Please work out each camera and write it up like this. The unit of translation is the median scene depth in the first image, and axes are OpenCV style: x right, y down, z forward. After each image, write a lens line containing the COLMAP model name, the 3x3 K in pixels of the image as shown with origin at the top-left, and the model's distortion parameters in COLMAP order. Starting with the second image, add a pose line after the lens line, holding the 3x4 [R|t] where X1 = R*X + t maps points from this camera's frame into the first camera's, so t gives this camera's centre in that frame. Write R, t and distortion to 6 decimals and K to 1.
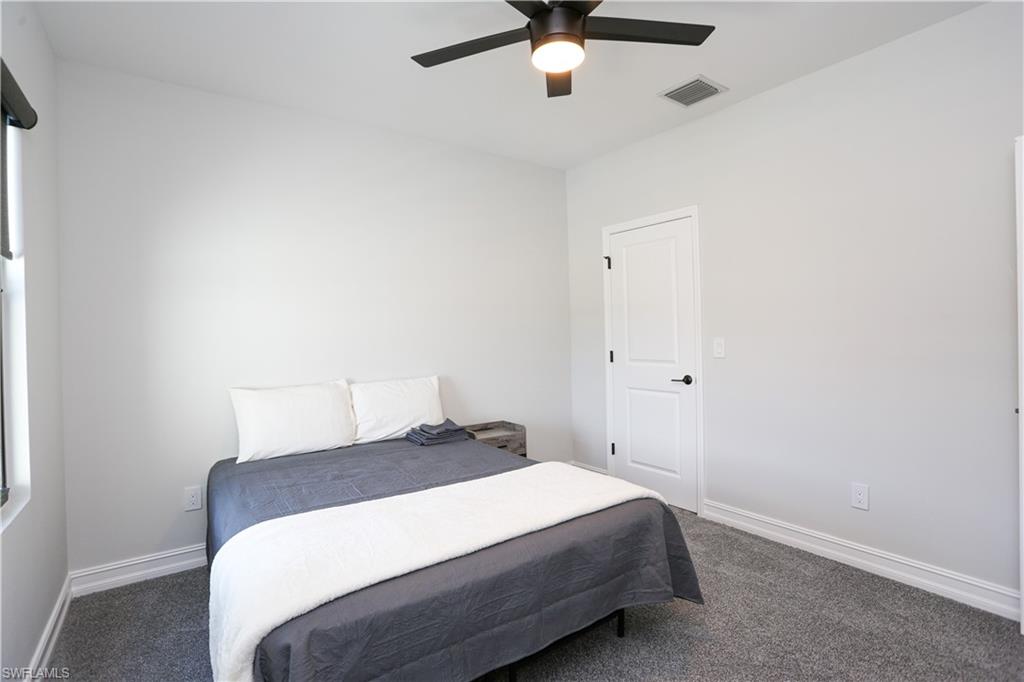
lens RADIAL K [[497.4, 0, 507.4], [0, 497.4, 331.5], [0, 0, 1]] dist [-0.045447, 0.025197]
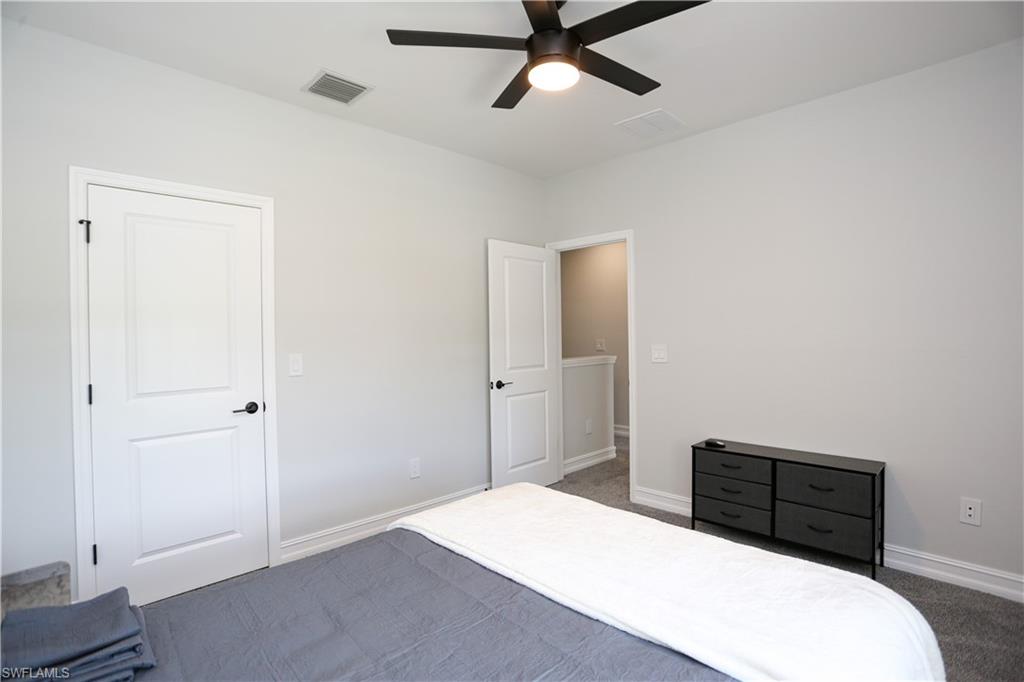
lens RADIAL K [[497.4, 0, 507.4], [0, 497.4, 331.5], [0, 0, 1]] dist [-0.045447, 0.025197]
pose [[-0.130313, 0.021038, 0.991250, -0.500204], [0.019594, 0.999634, -0.018640, -0.003588], [-0.991279, 0.016993, -0.130678, 0.707800]]
